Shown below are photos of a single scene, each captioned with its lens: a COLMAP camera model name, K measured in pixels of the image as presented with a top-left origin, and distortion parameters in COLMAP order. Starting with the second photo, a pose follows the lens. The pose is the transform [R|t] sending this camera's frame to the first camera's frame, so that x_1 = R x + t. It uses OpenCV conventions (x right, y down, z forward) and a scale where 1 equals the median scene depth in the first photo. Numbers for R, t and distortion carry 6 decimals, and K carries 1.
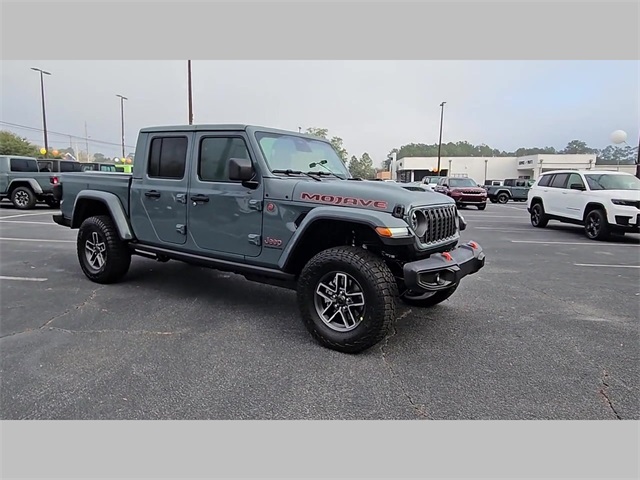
lens RADIAL K [[436.4, 0, 308.8], [0, 436.4, 240.3], [0, 0, 1]] dist [0.006766, -0.000276]
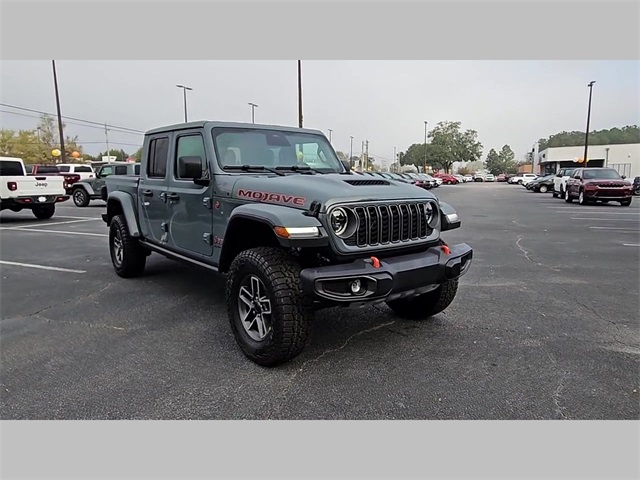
lens RADIAL K [[436.4, 0, 308.8], [0, 436.4, 240.3], [0, 0, 1]] dist [0.006766, -0.000276]
pose [[0.955774, 0.014438, -0.293748, 0.333430], [-0.013426, 0.999895, 0.005460, -0.005497], [0.293796, -0.001274, 0.955867, 0.121539]]
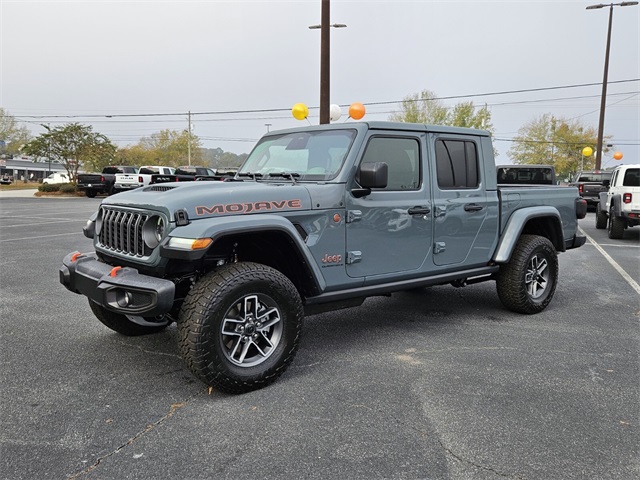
lens RADIAL K [[548.3, 0, 330.1], [0, 548.3, 242.3], [0, 0, 1]] dist [0.071022, -0.005331]
pose [[-0.246762, 0.074471, -0.966210, 1.001198], [-0.155504, 0.981079, 0.115332, -0.161842], [0.956518, 0.178710, -0.230513, 1.345364]]
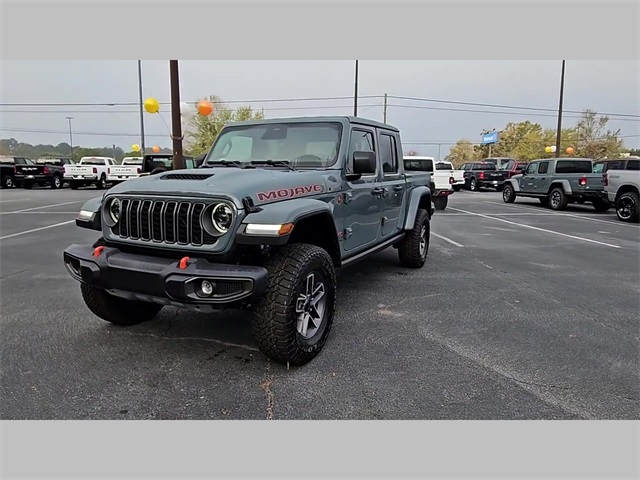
lens RADIAL K [[435.6, 0, 309.4], [0, 435.6, 240.1], [0, 0, 1]] dist [0.005708, -0.001600]
pose [[0.144277, 0.127619, -0.981274, 0.934443], [-0.139511, 0.984367, 0.107508, -0.104592], [0.979653, 0.121388, 0.159825, 0.962186]]
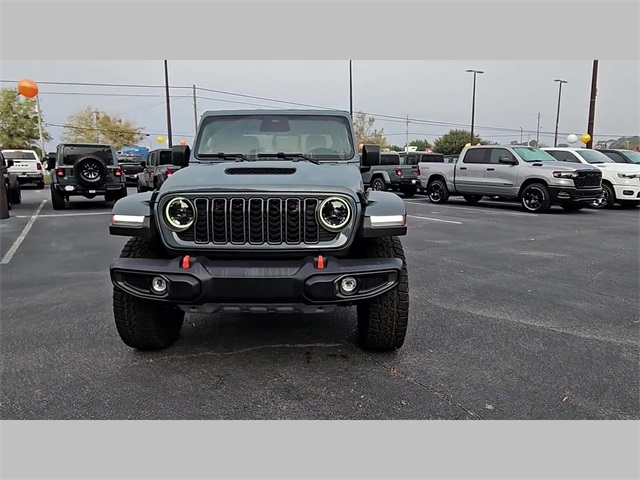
lens RADIAL K [[436.4, 0, 308.8], [0, 436.4, 240.3], [0, 0, 1]] dist [0.006766, -0.000276]
pose [[0.567151, 0.111059, -0.816092, 0.778534], [-0.096964, 0.992980, 0.067745, -0.051444], [0.817886, 0.040710, 0.573938, 0.564044]]
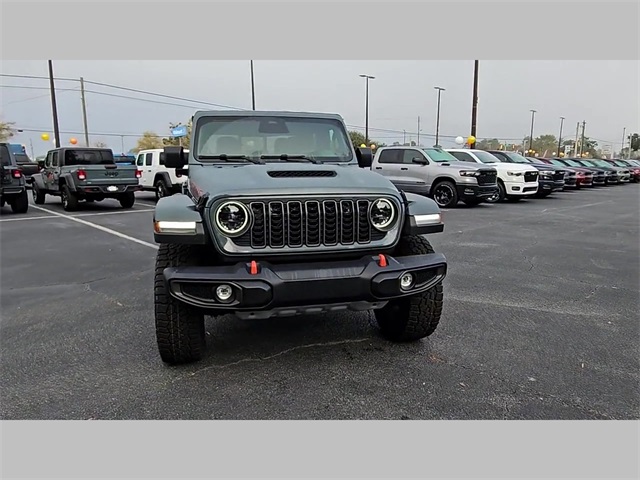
lens RADIAL K [[436.4, 0, 308.8], [0, 436.4, 240.3], [0, 0, 1]] dist [0.006766, -0.000276]
pose [[0.745285, 0.084091, -0.661422, 0.647802], [-0.068219, 0.996426, 0.049814, -0.036923], [0.663247, 0.007996, 0.748358, 0.394834]]
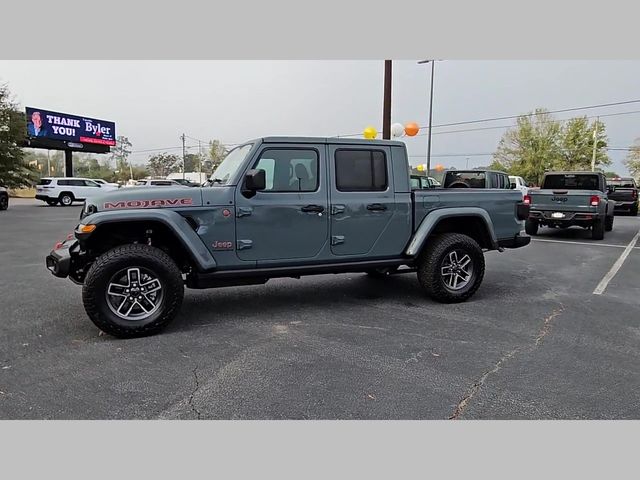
lens RADIAL K [[435.6, 0, 309.4], [0, 435.6, 240.1], [0, 0, 1]] dist [0.005708, -0.001600]
pose [[-0.548082, 0.066767, -0.833755, 0.798912], [-0.141157, 0.975128, 0.170880, -0.225442], [0.824427, 0.211347, -0.525026, 1.780135]]
